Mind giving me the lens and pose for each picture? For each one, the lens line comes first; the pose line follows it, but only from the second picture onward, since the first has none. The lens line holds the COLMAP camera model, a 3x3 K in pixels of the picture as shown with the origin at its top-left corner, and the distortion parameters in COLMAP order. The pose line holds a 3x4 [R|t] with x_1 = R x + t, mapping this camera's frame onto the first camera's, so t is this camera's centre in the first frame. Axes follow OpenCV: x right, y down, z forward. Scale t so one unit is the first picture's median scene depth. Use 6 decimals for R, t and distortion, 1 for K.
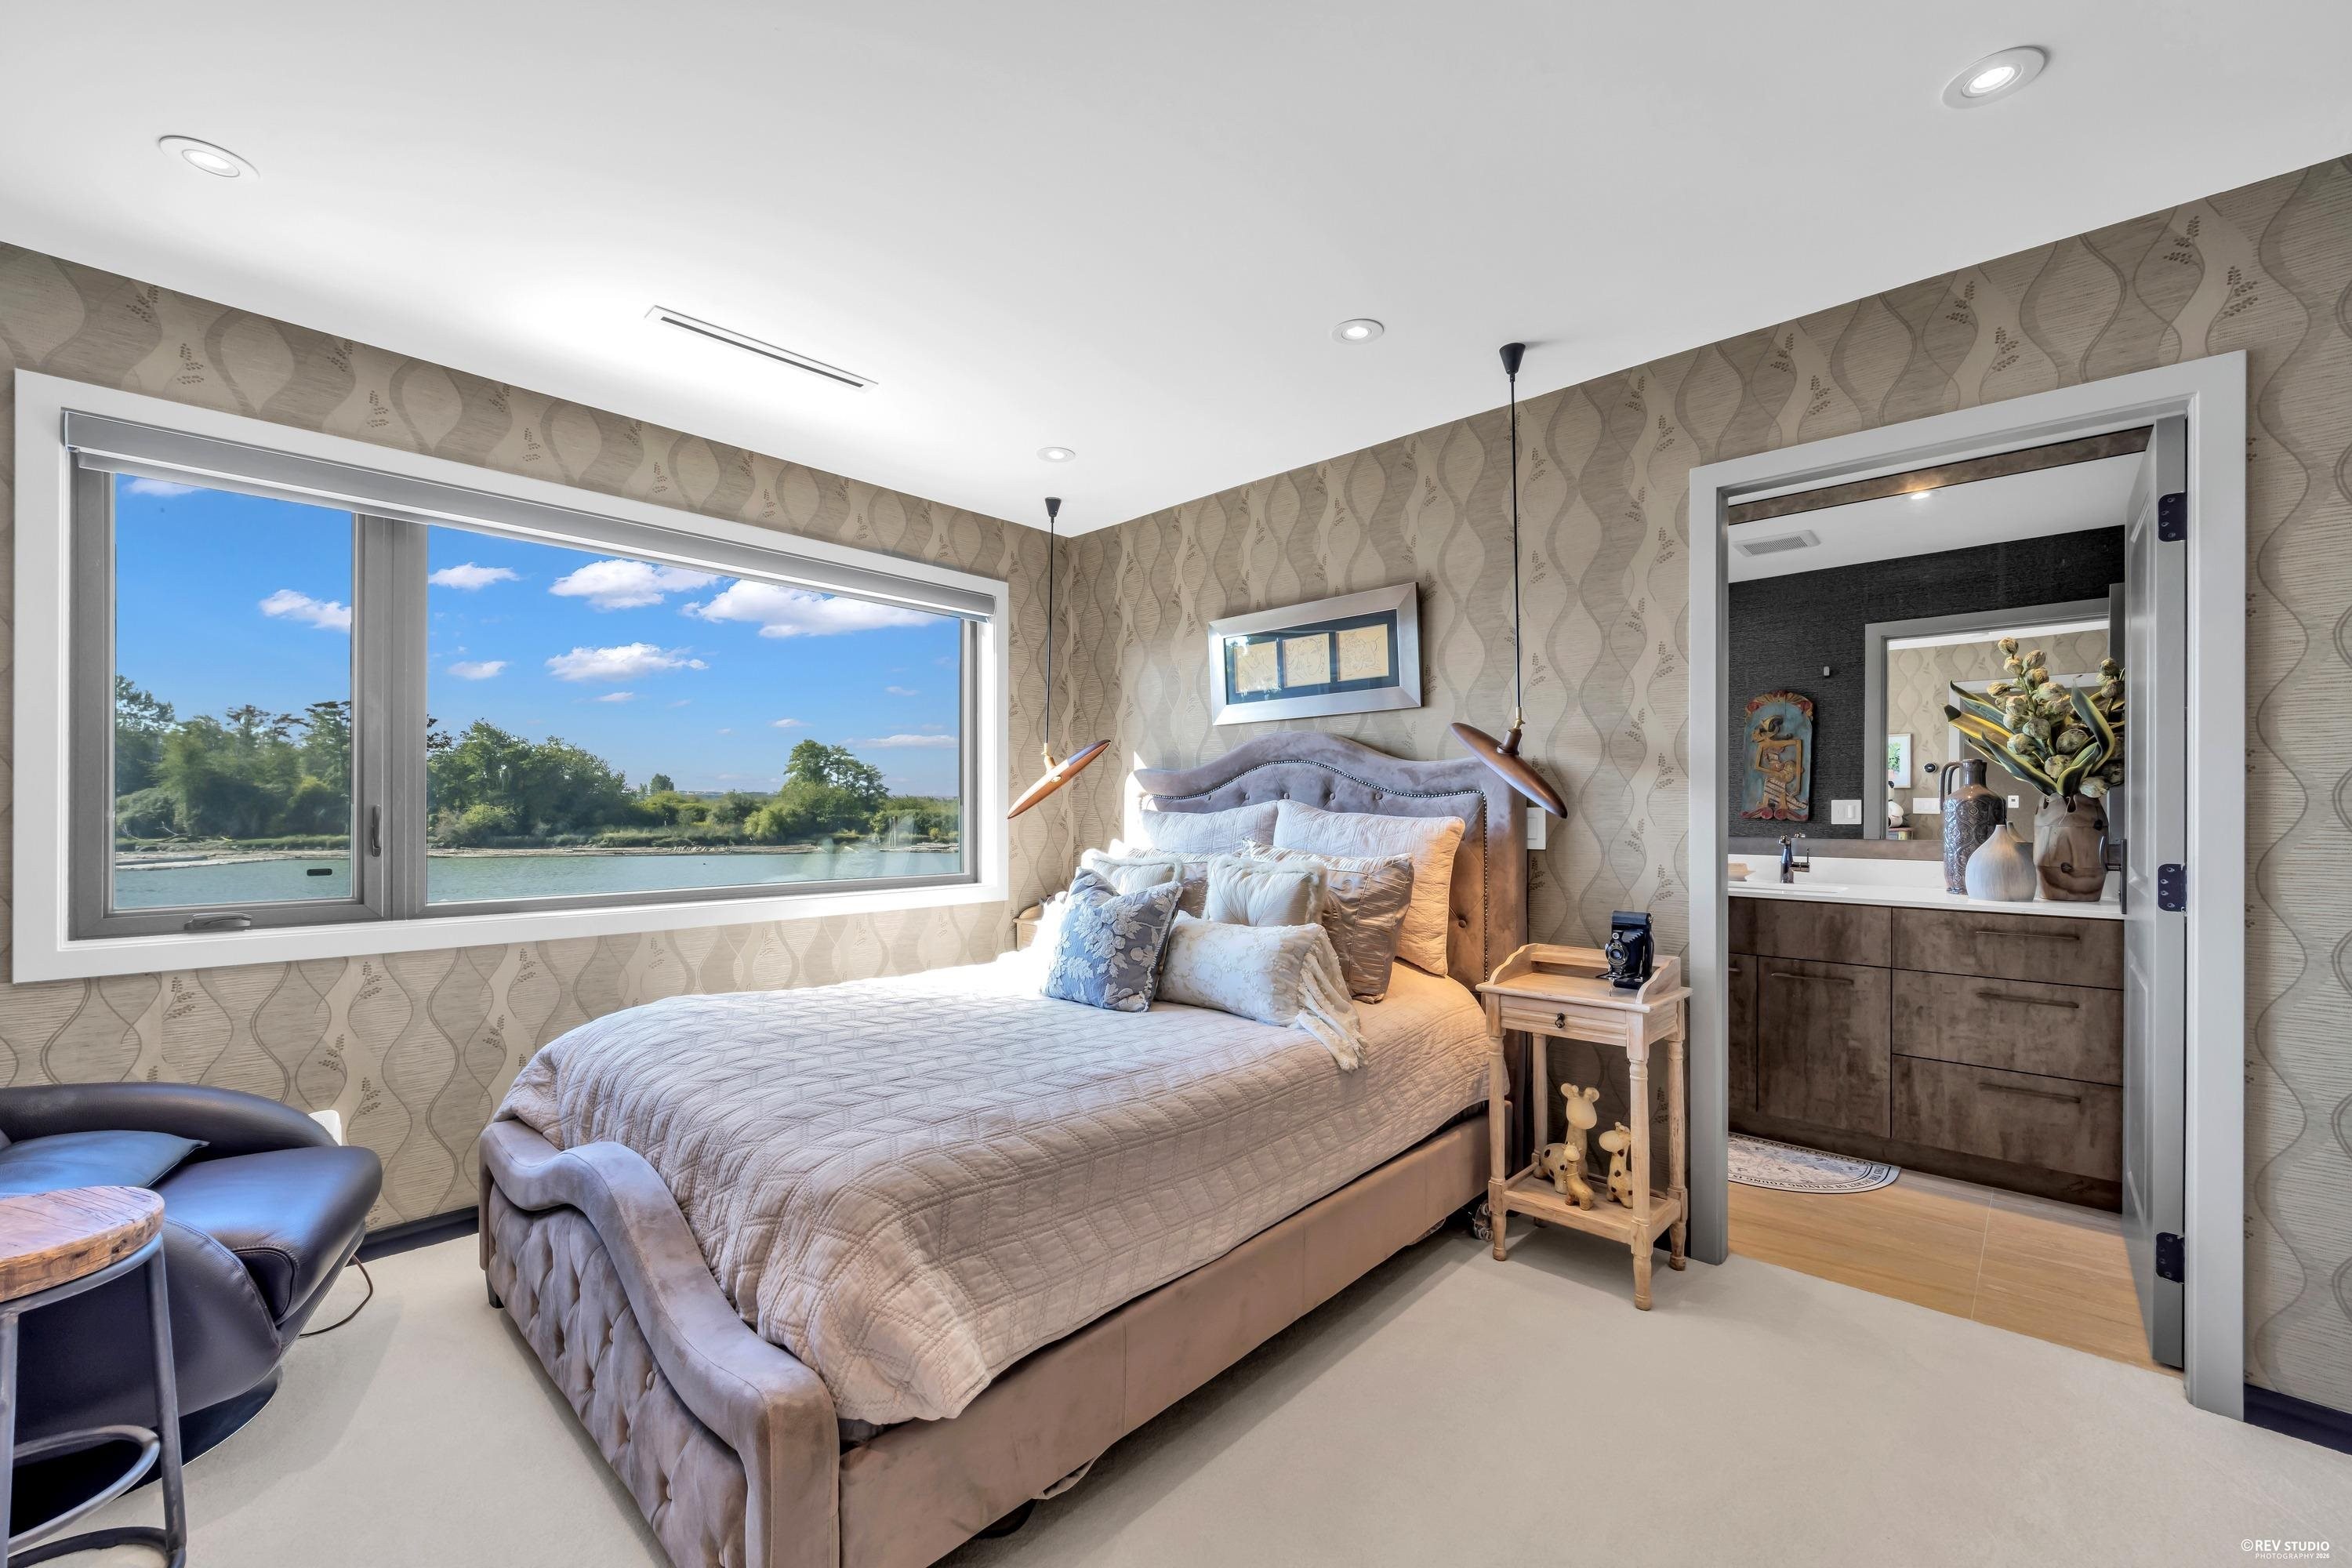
lens RADIAL K [[927.9, 0, 1121.5], [0, 927.9, 793.9], [0, 0, 1]] dist [-0.003080, -0.001321]
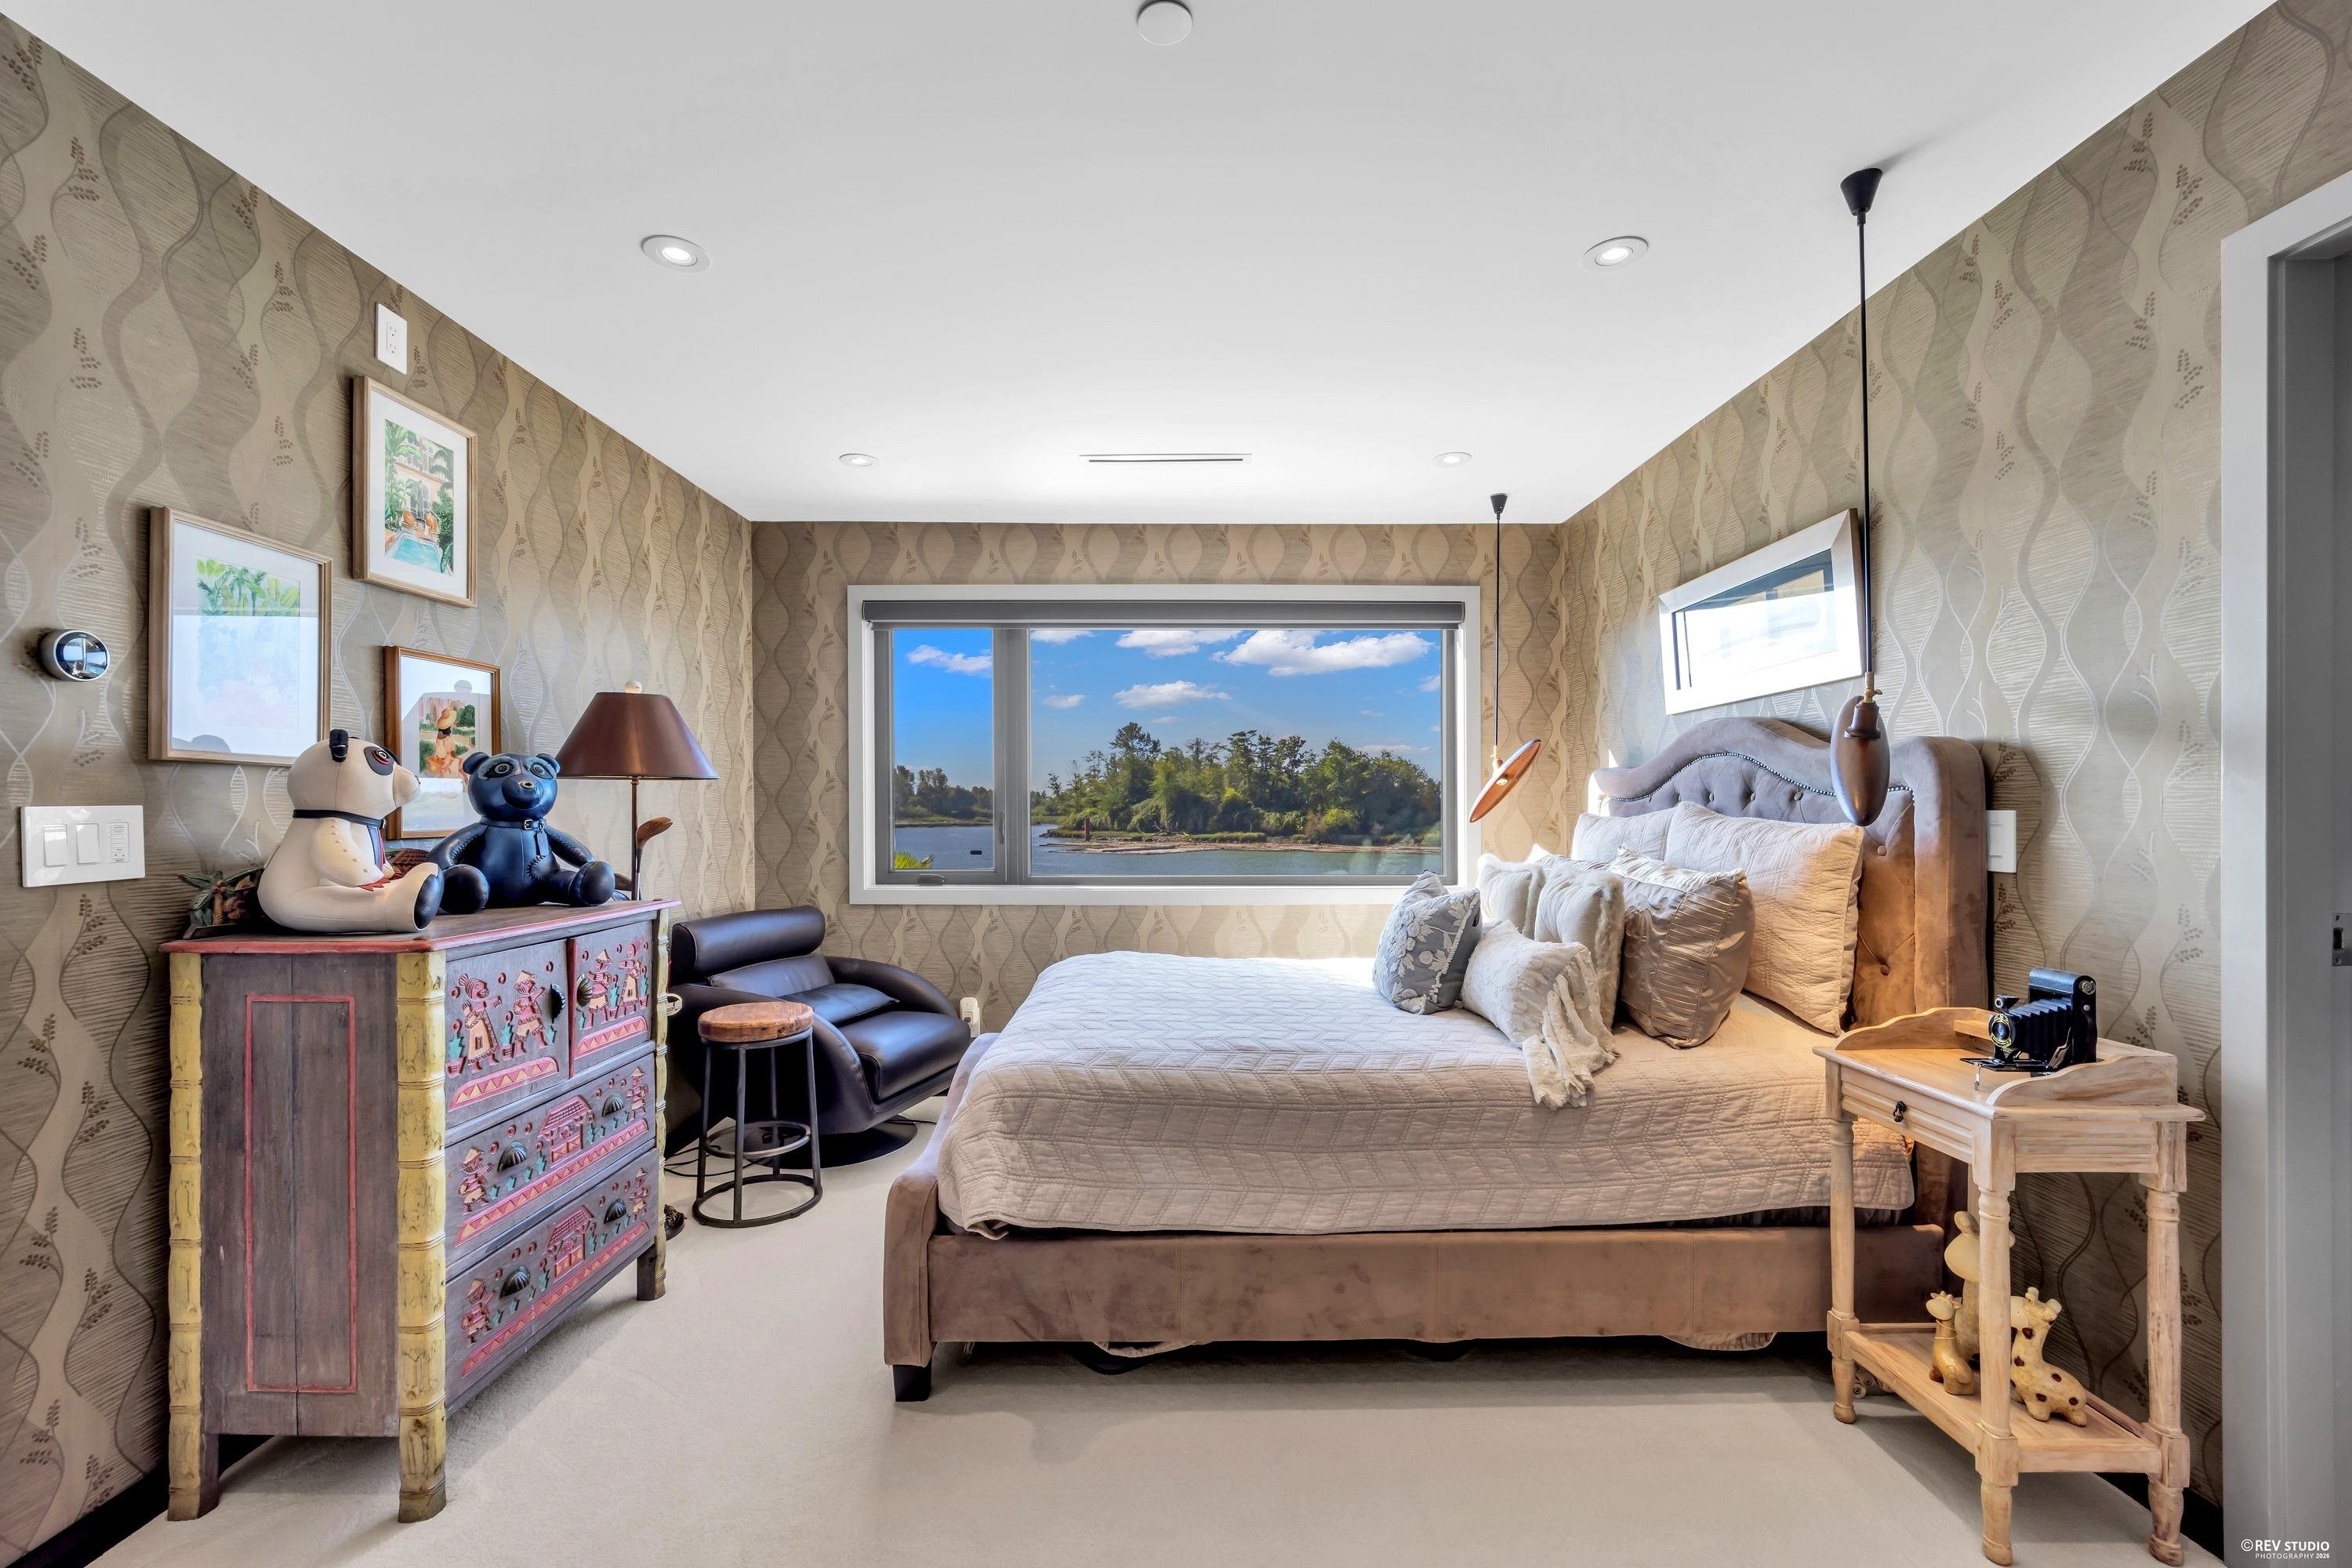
lens RADIAL K [[927.9, 0, 1182.7], [0, 927.9, 801.9], [0, 0, 1]] dist [-0.003080, -0.001321]
pose [[0.703832, -0.009658, -0.710301, 0.516055], [0.013493, 0.999909, -0.000226, 0.000580], [0.710238, -0.009425, 0.703898, 0.100438]]
